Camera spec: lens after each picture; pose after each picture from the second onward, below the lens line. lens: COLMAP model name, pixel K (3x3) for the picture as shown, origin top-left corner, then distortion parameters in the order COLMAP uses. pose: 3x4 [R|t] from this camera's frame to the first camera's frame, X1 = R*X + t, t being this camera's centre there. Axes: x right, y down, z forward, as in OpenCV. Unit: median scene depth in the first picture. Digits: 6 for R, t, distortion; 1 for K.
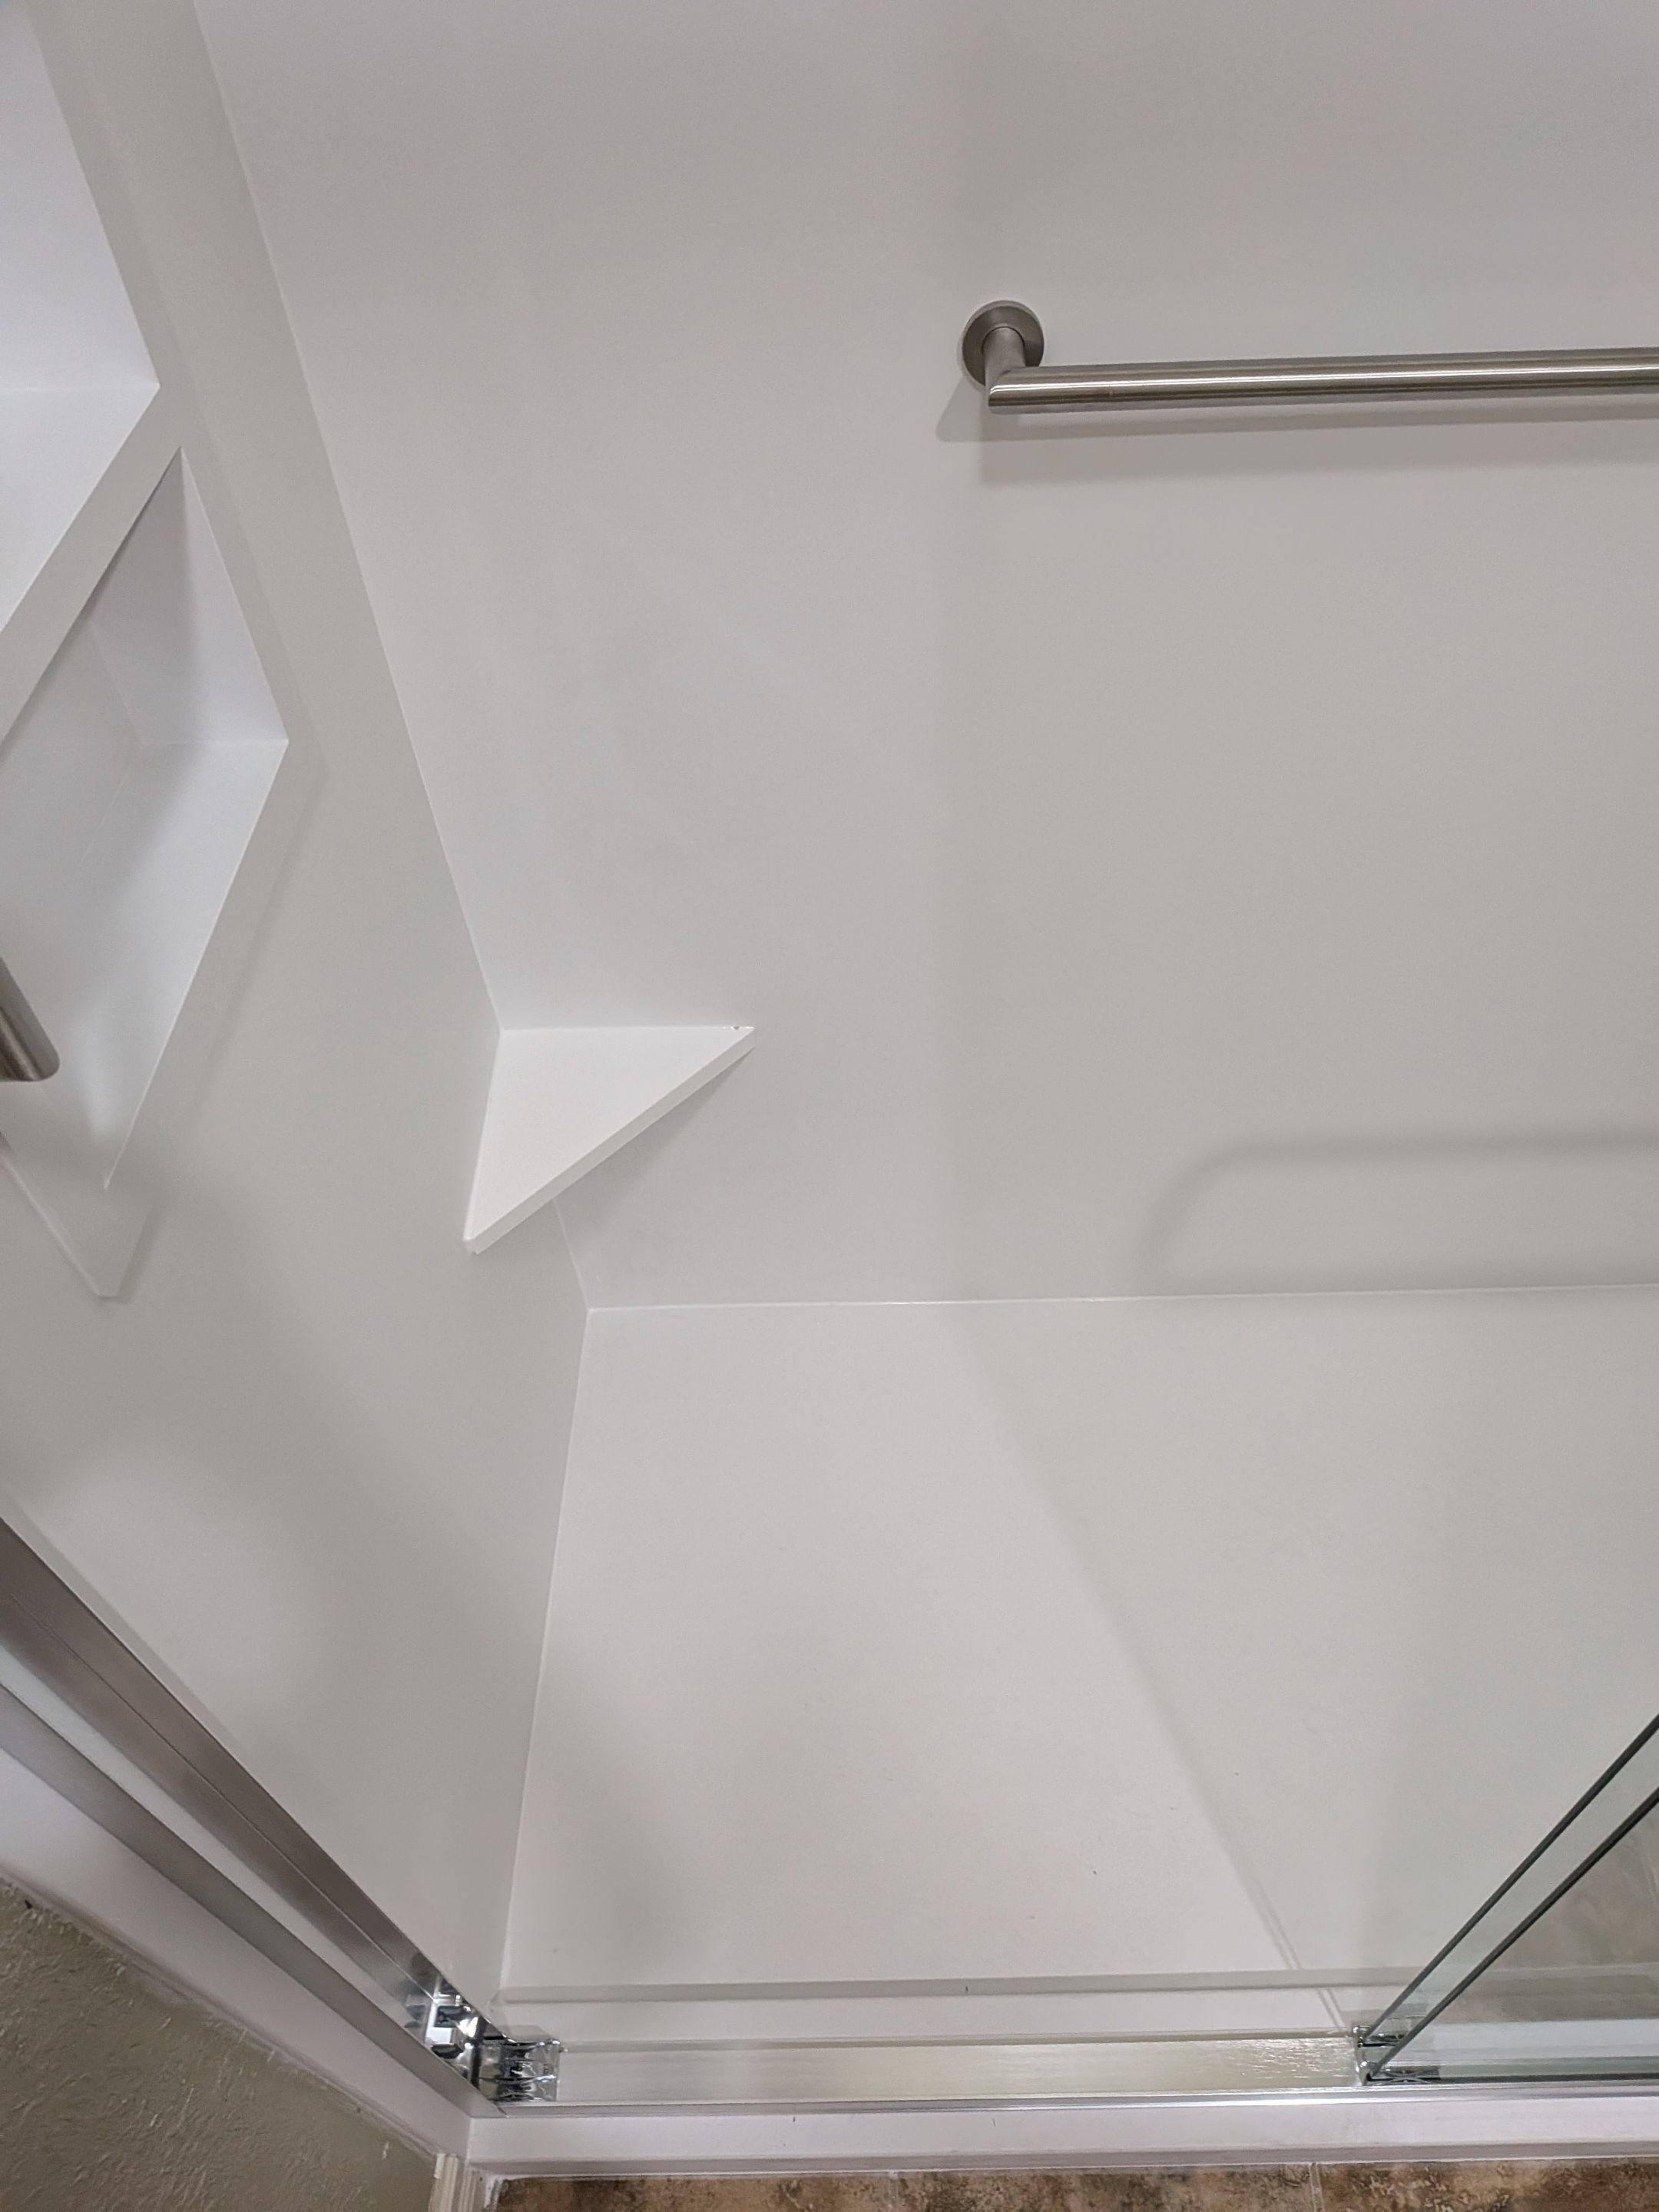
lens RADIAL K [[1548.6, 0, 820.3], [0, 1548.6, 1116.3], [0, 0, 1]] dist [-0.020749, -0.001970]
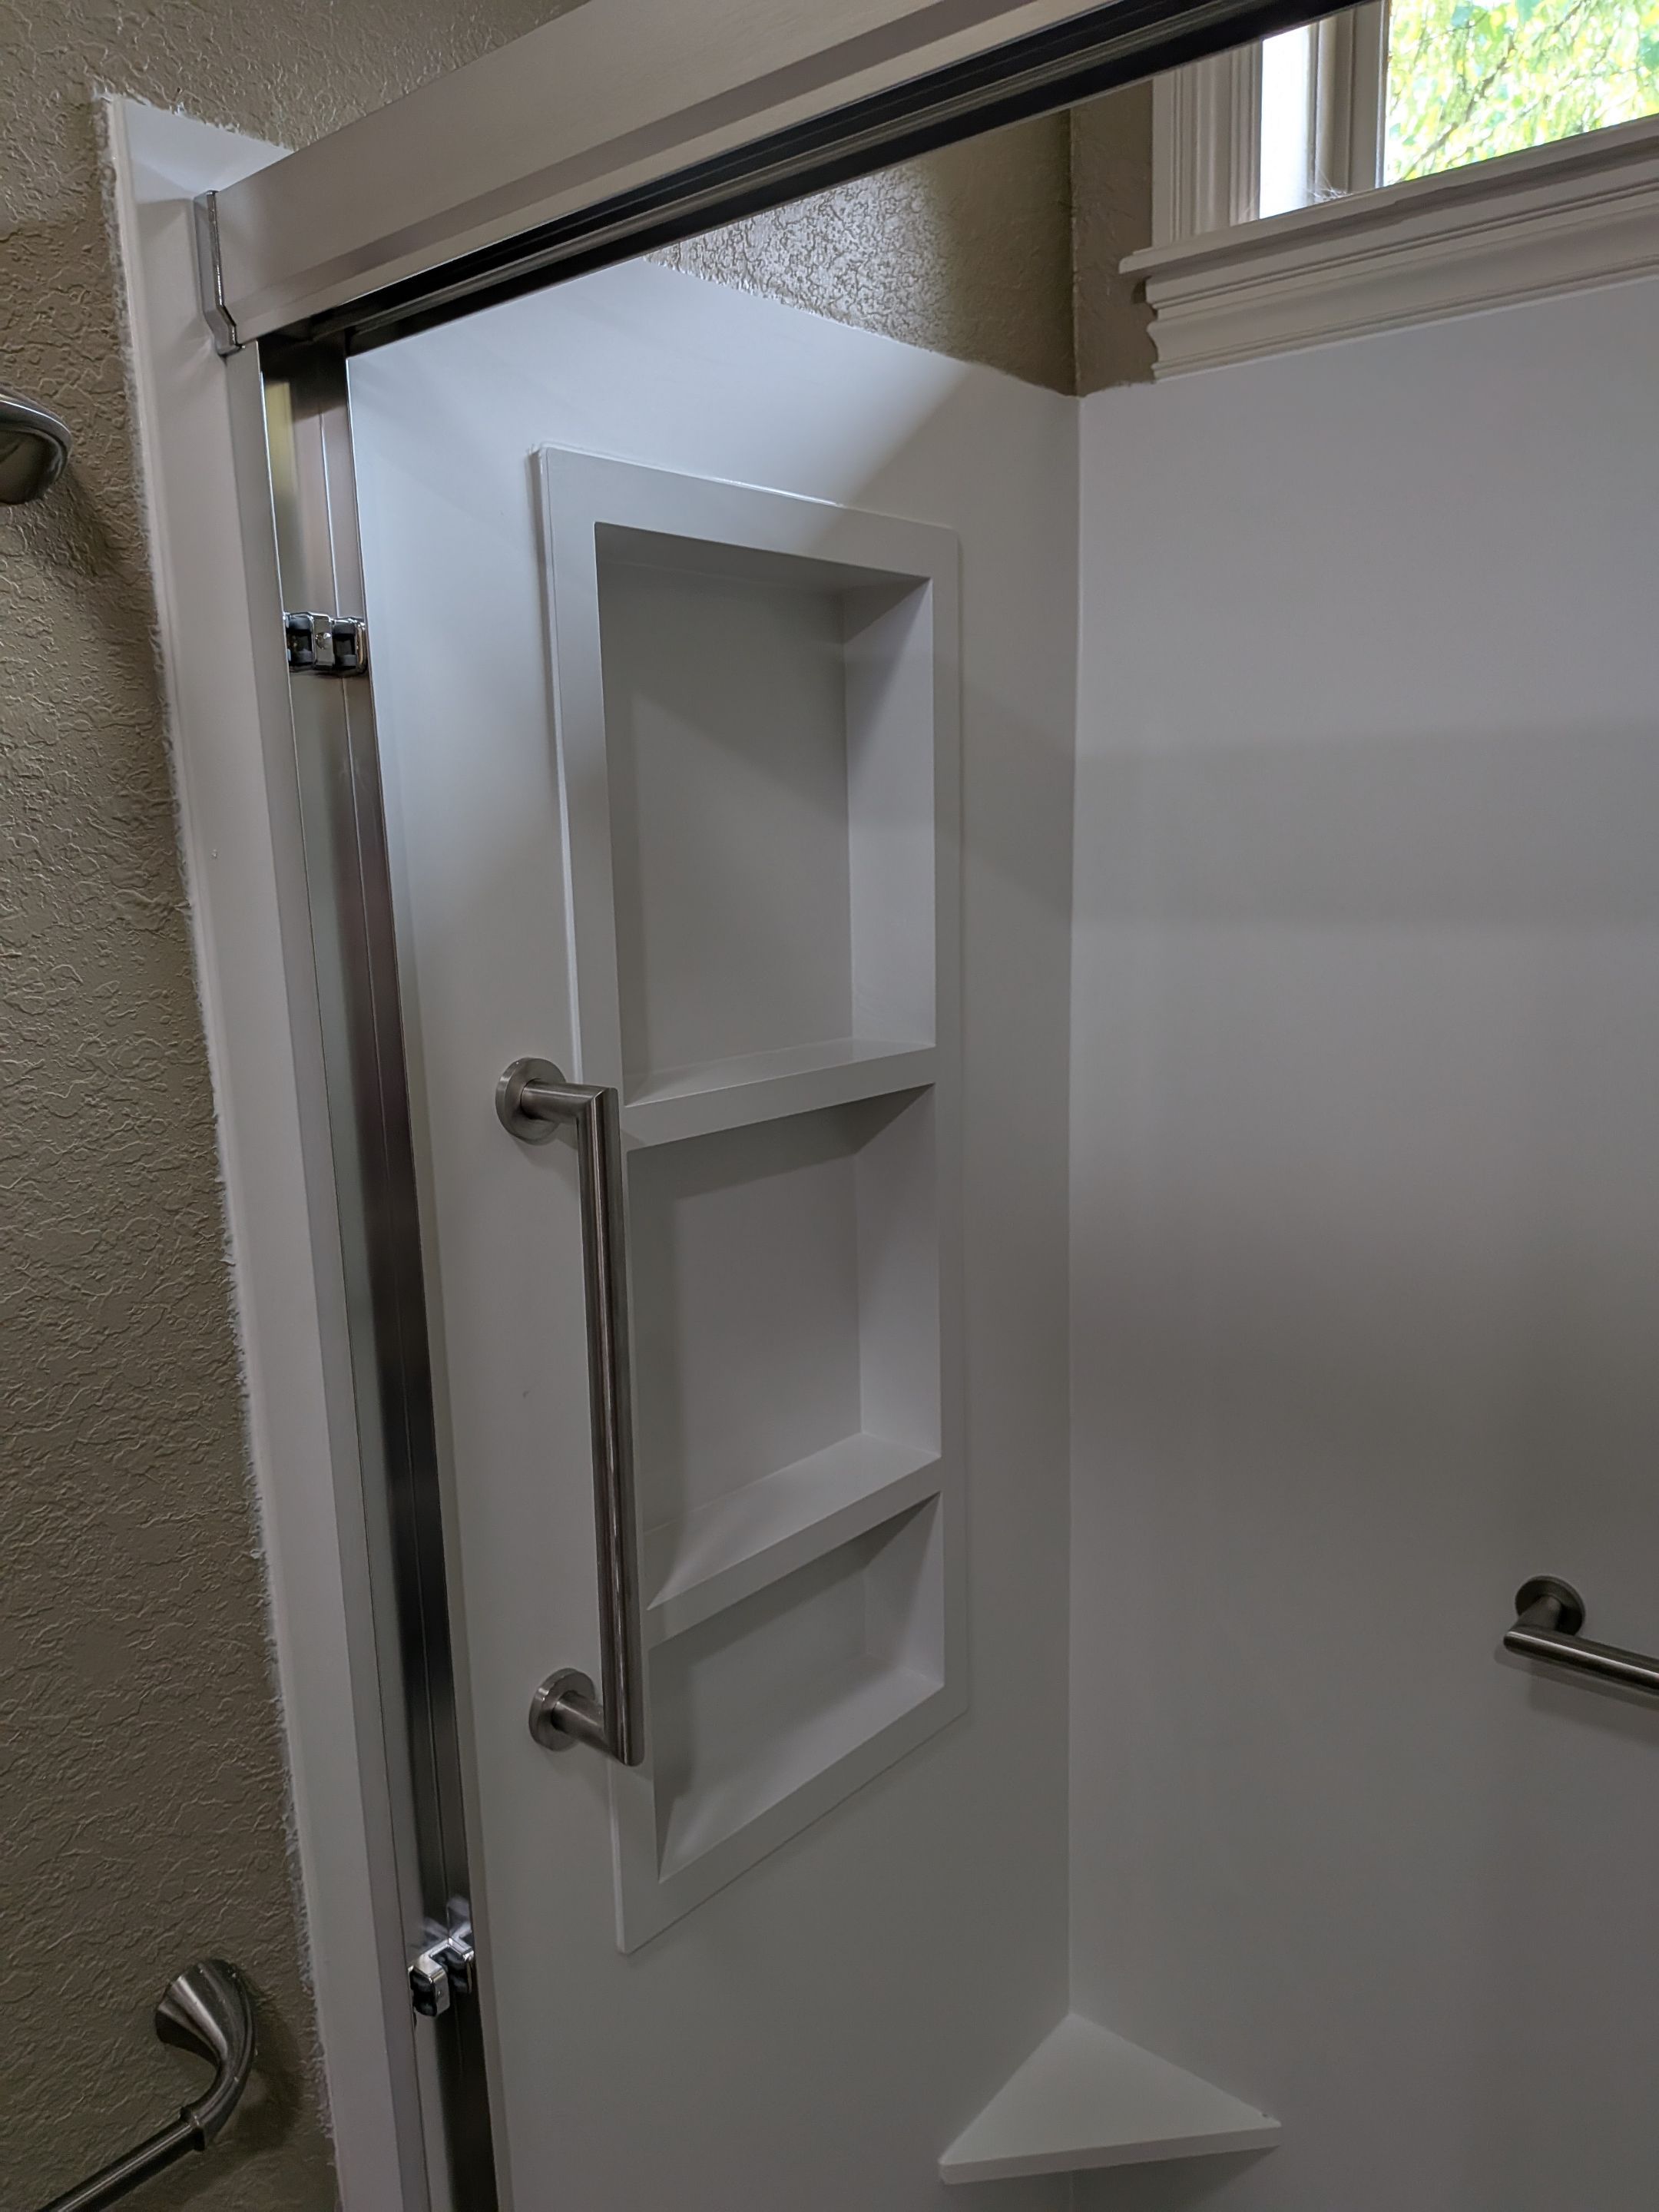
lens RADIAL K [[1548.6, 0, 820.3], [0, 1548.6, 1116.3], [0, 0, 1]] dist [-0.020749, -0.001970]
pose [[0.761194, 0.141460, -0.632908, 0.320017], [-0.491900, 0.761928, -0.421308, 0.013382], [0.422632, 0.632024, 0.649559, -0.253414]]
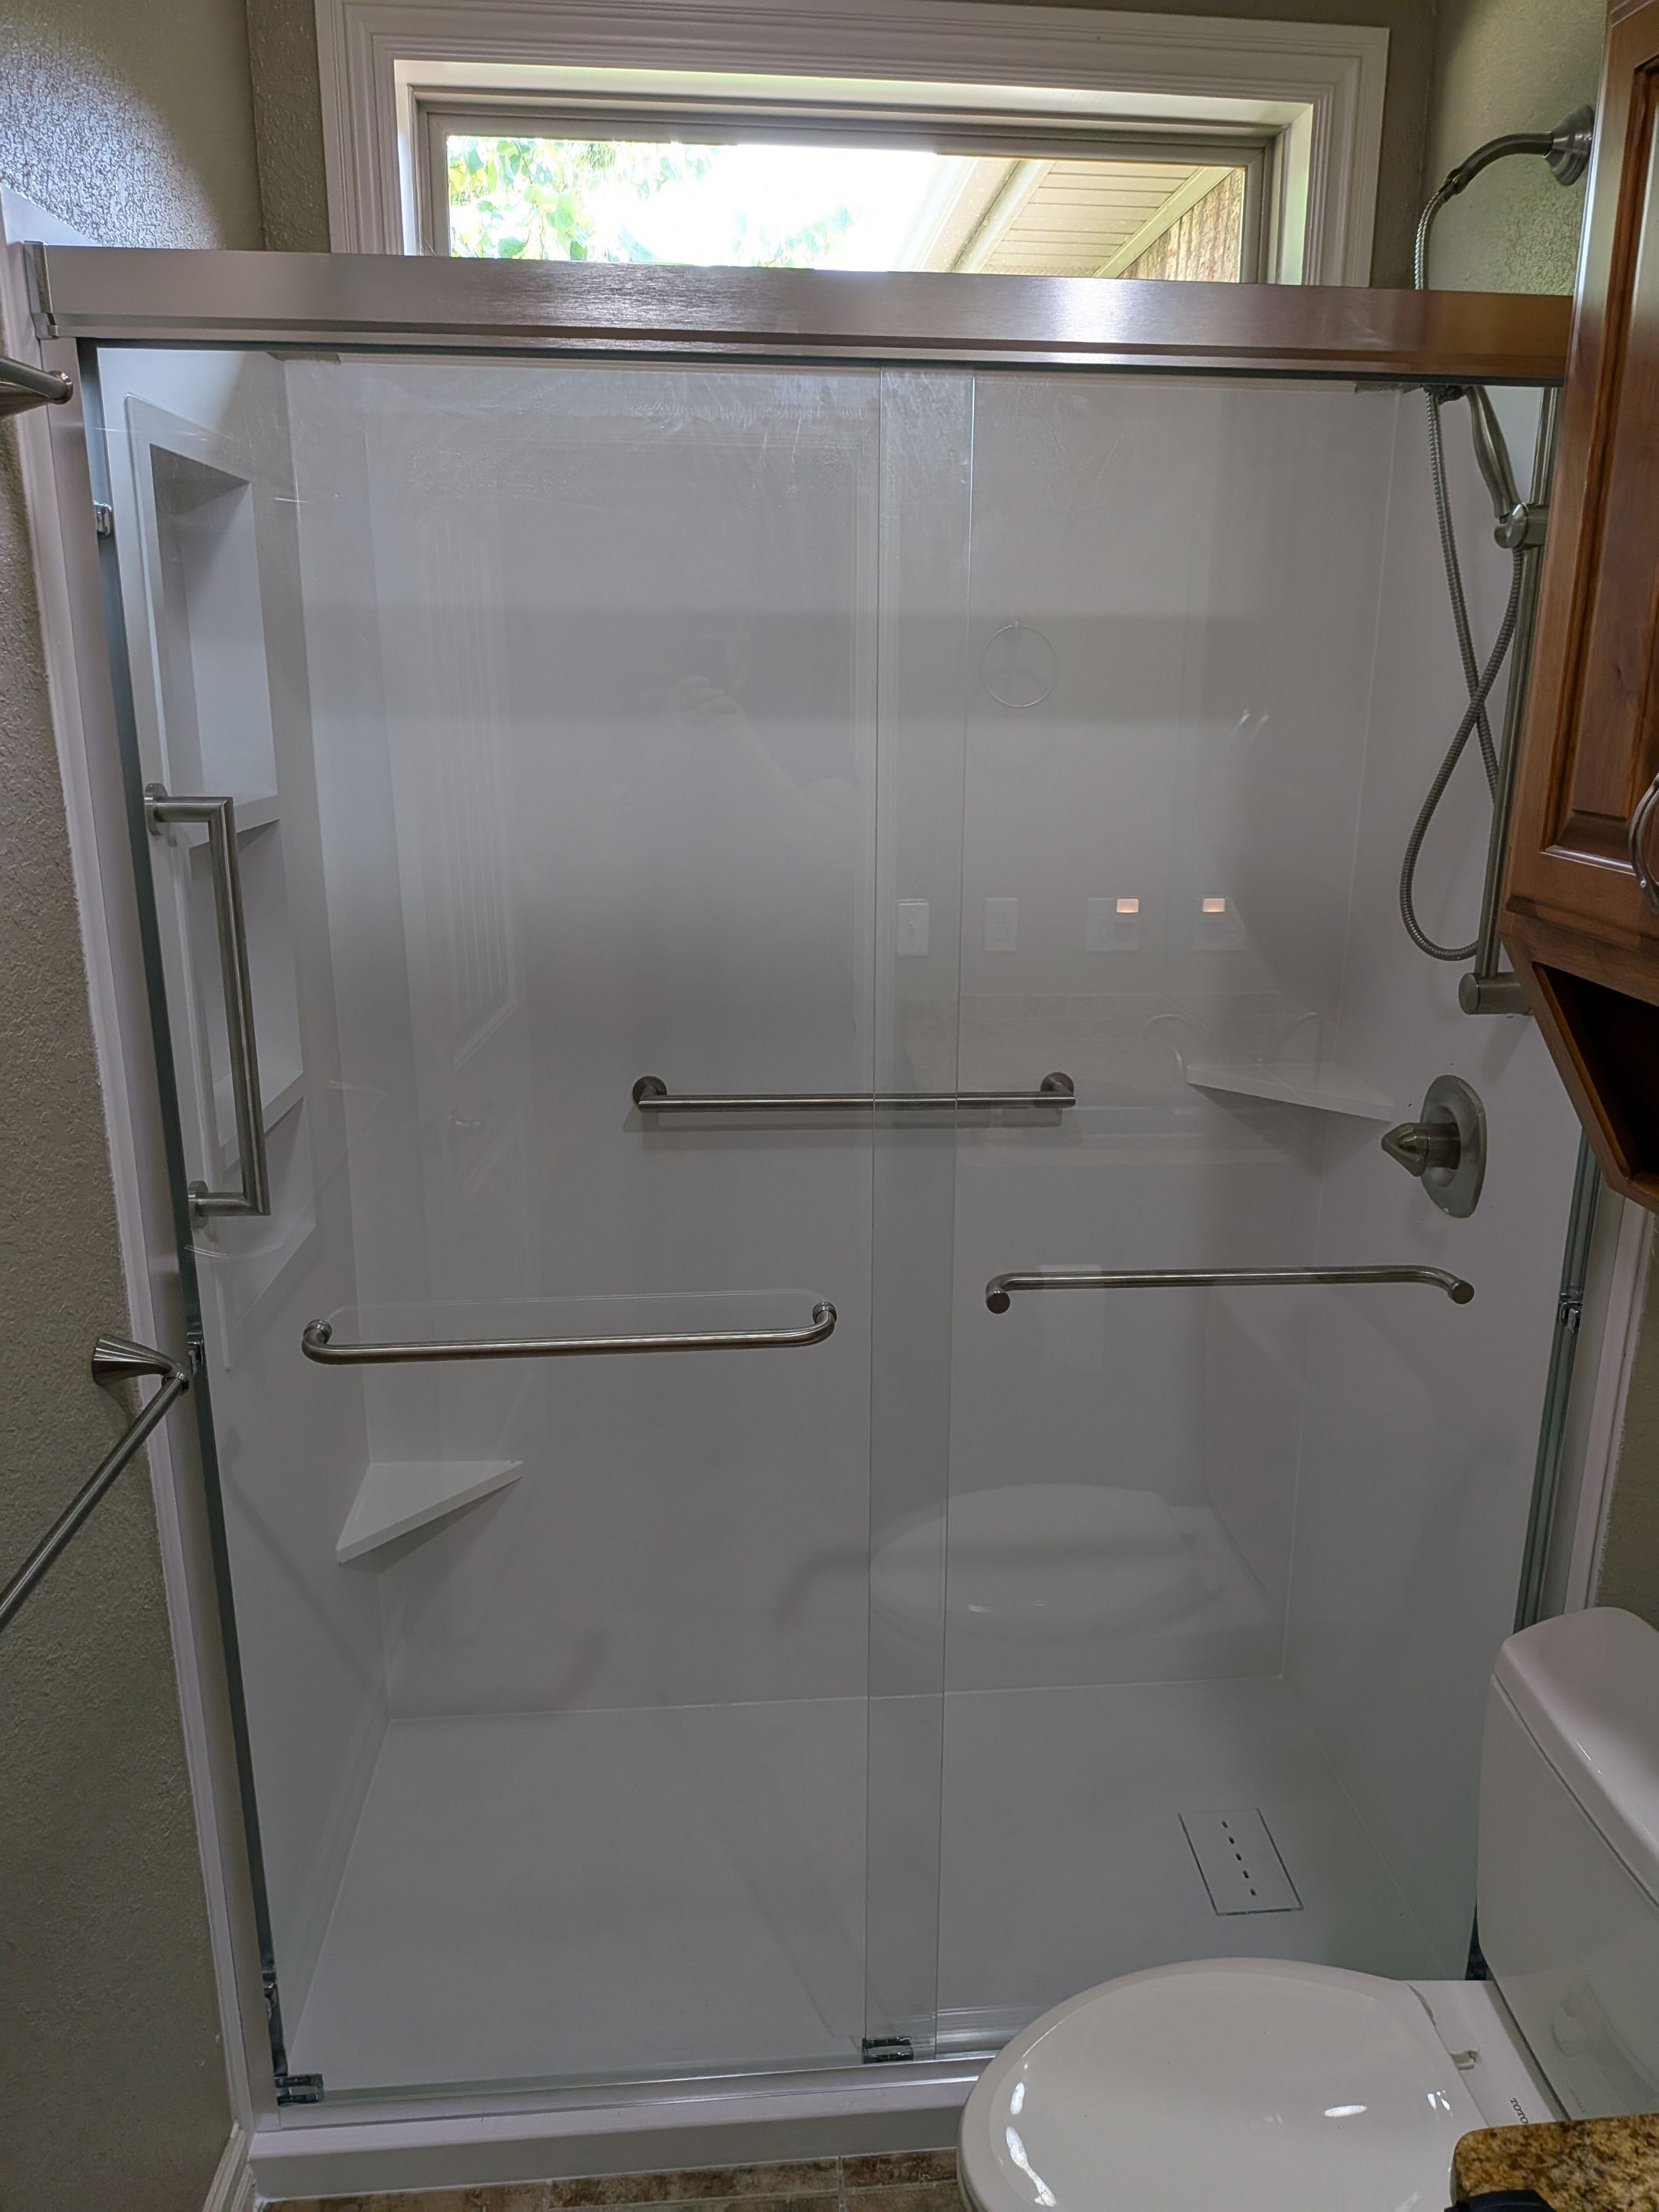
lens RADIAL K [[1577.1, 0, 843.7], [0, 1577.1, 1110.3], [0, 0, 1]] dist [0.092973, -0.136637]
pose [[0.994612, 0.033339, 0.098160, 0.144589], [0.025821, 0.837361, -0.546040, 0.688663], [-0.100400, 0.545632, 0.831989, -0.826275]]
